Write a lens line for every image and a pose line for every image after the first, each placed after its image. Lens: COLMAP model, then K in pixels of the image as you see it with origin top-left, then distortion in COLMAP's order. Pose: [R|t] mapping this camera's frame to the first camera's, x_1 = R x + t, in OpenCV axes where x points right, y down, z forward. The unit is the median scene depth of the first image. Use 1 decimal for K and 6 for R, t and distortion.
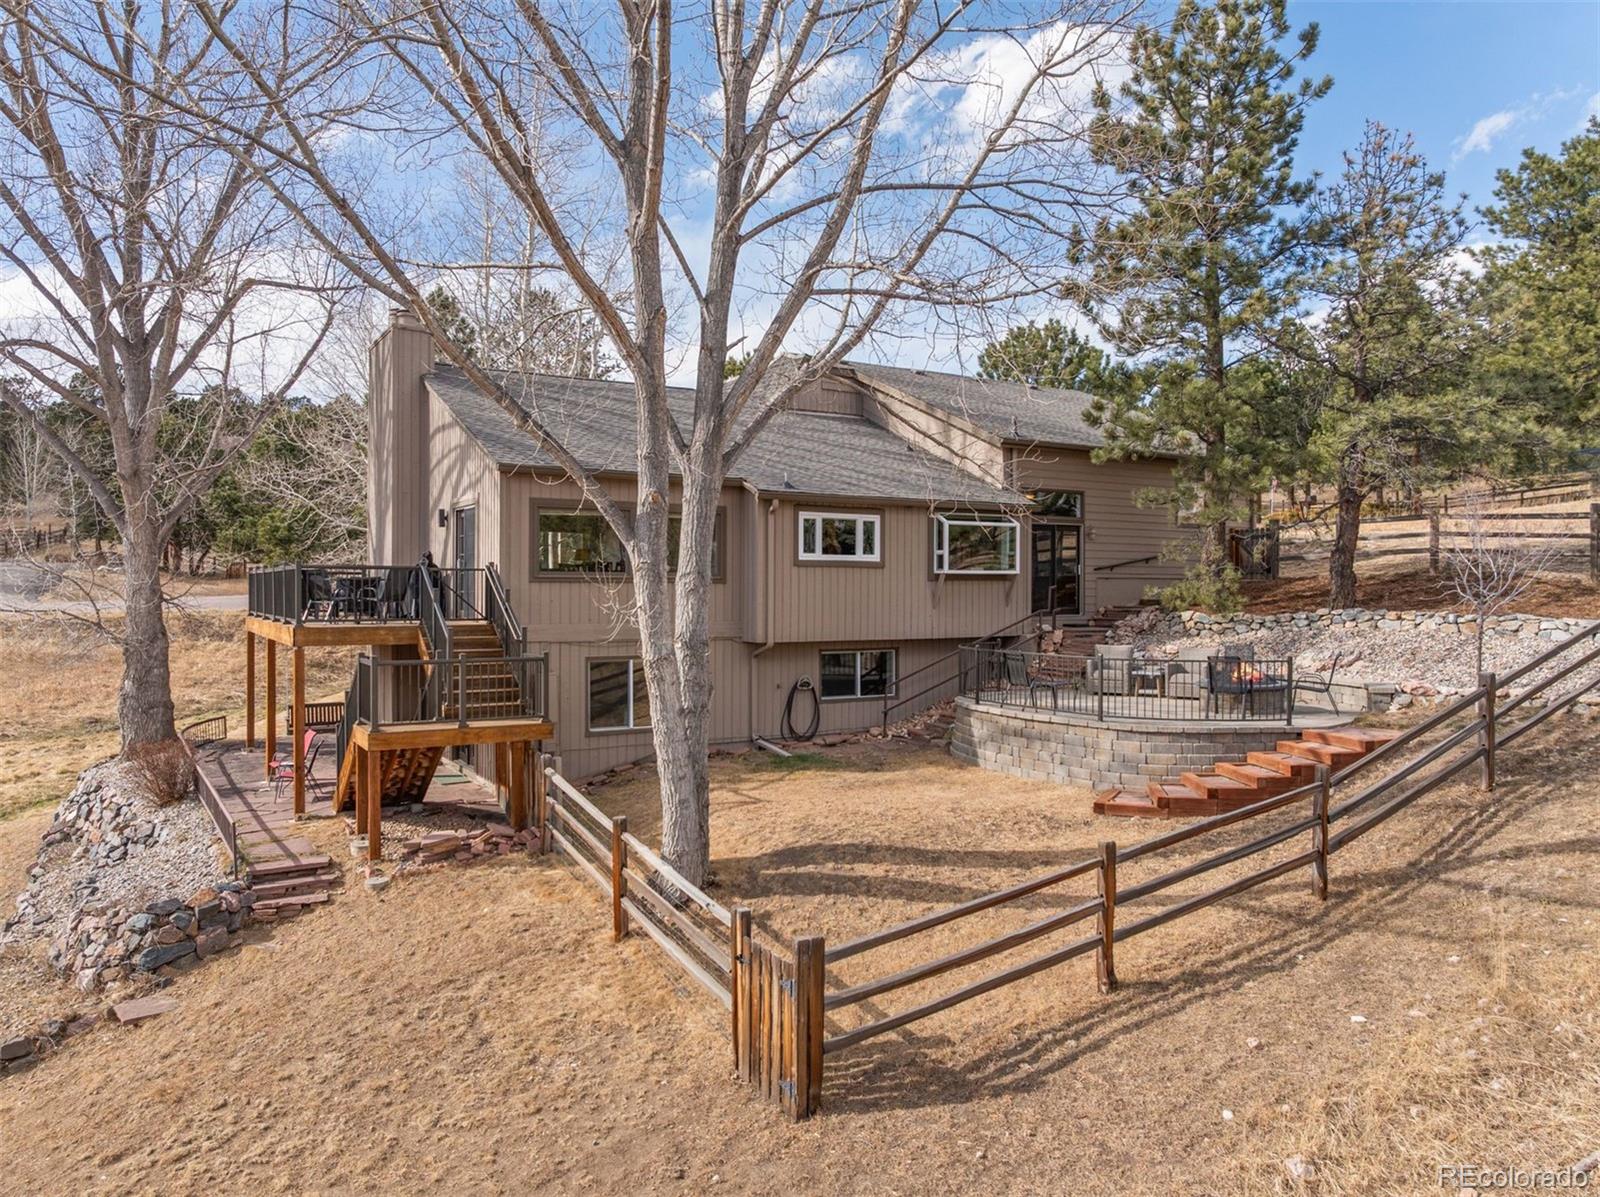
lens RADIAL K [[1114.1, 0, 800.0], [0, 1114.1, 598.5], [0, 0, 1]] dist [-0.038087, -0.000974]
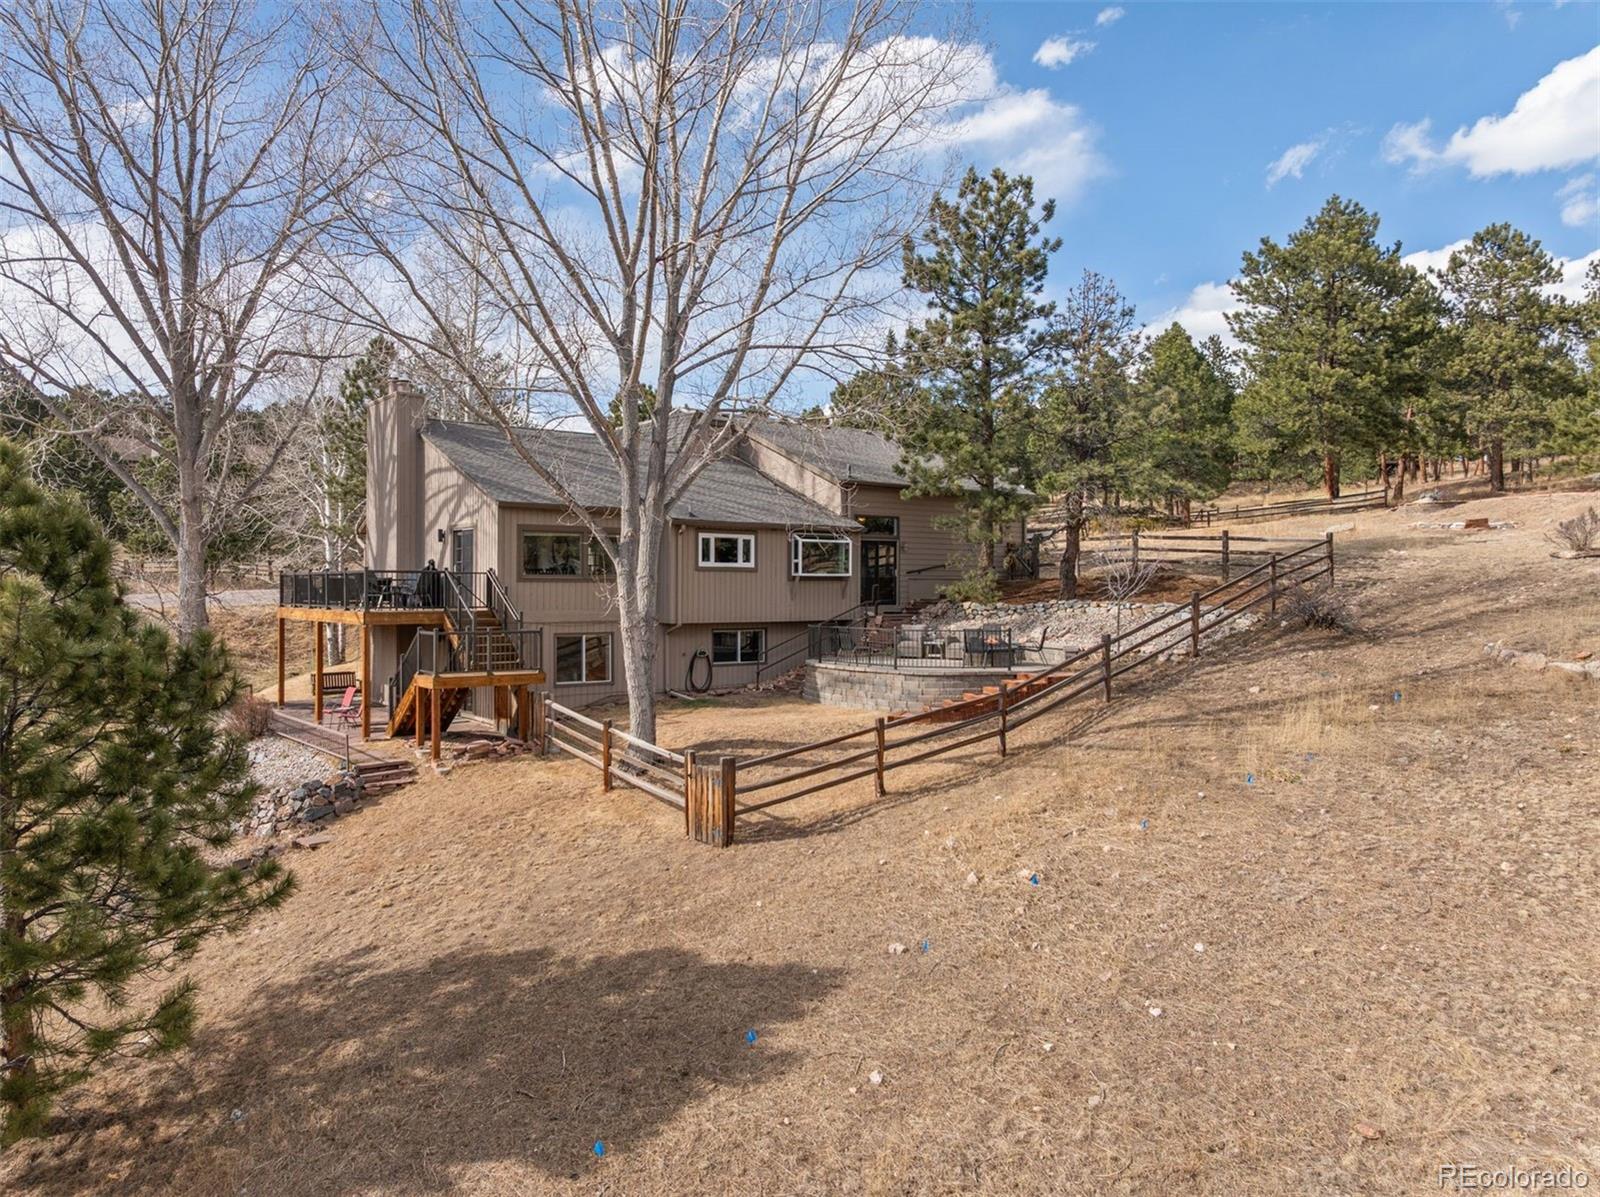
lens RADIAL K [[1114.1, 0, 800.0], [0, 1114.1, 598.5], [0, 0, 1]] dist [-0.038087, -0.000974]
pose [[0.992373, -0.000819, 0.123267, -0.051324], [0.000757, 1.000000, 0.000548, 0.006740], [-0.123267, -0.000450, 0.992373, -0.474753]]
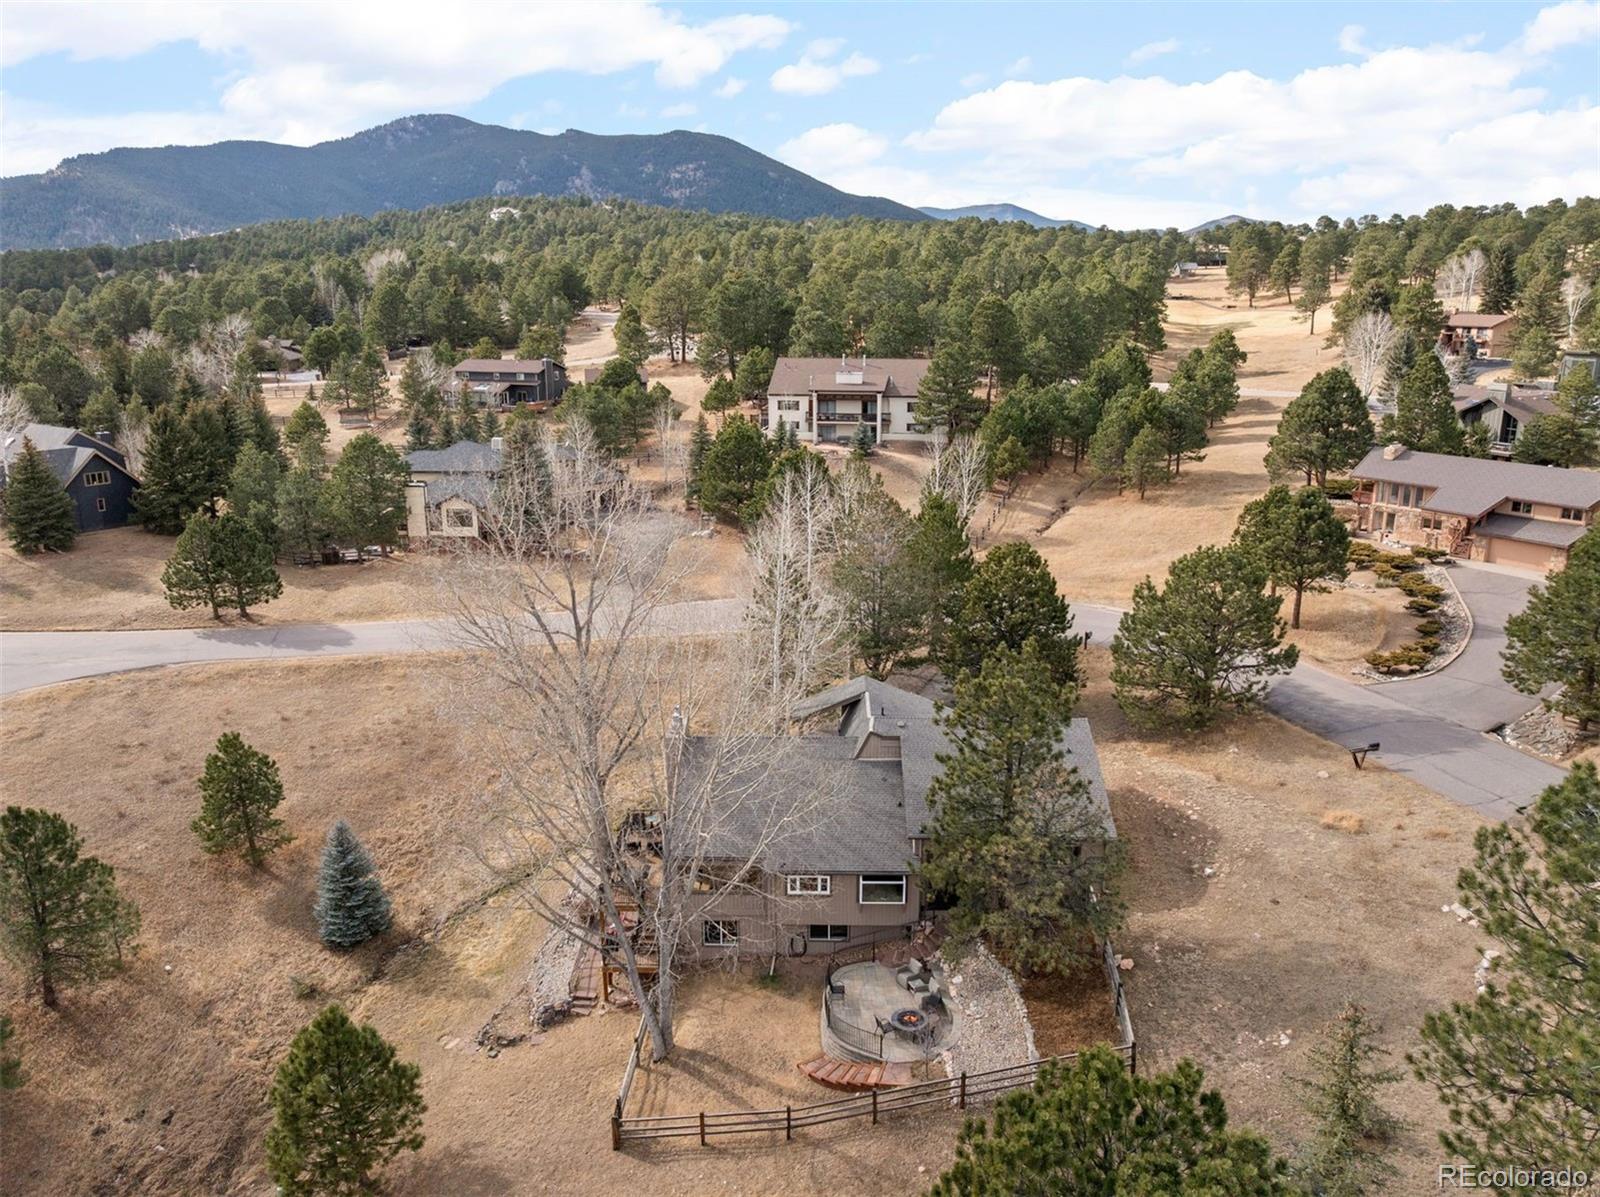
lens RADIAL K [[1114.1, 0, 800.0], [0, 1114.1, 598.5], [0, 0, 1]] dist [-0.038087, -0.000974]
pose [[0.847143, 0.129083, -0.515448, 1.205907], [-0.000116, 0.970089, 0.242749, -1.268098], [0.531365, -0.205583, 0.821819, -0.825119]]
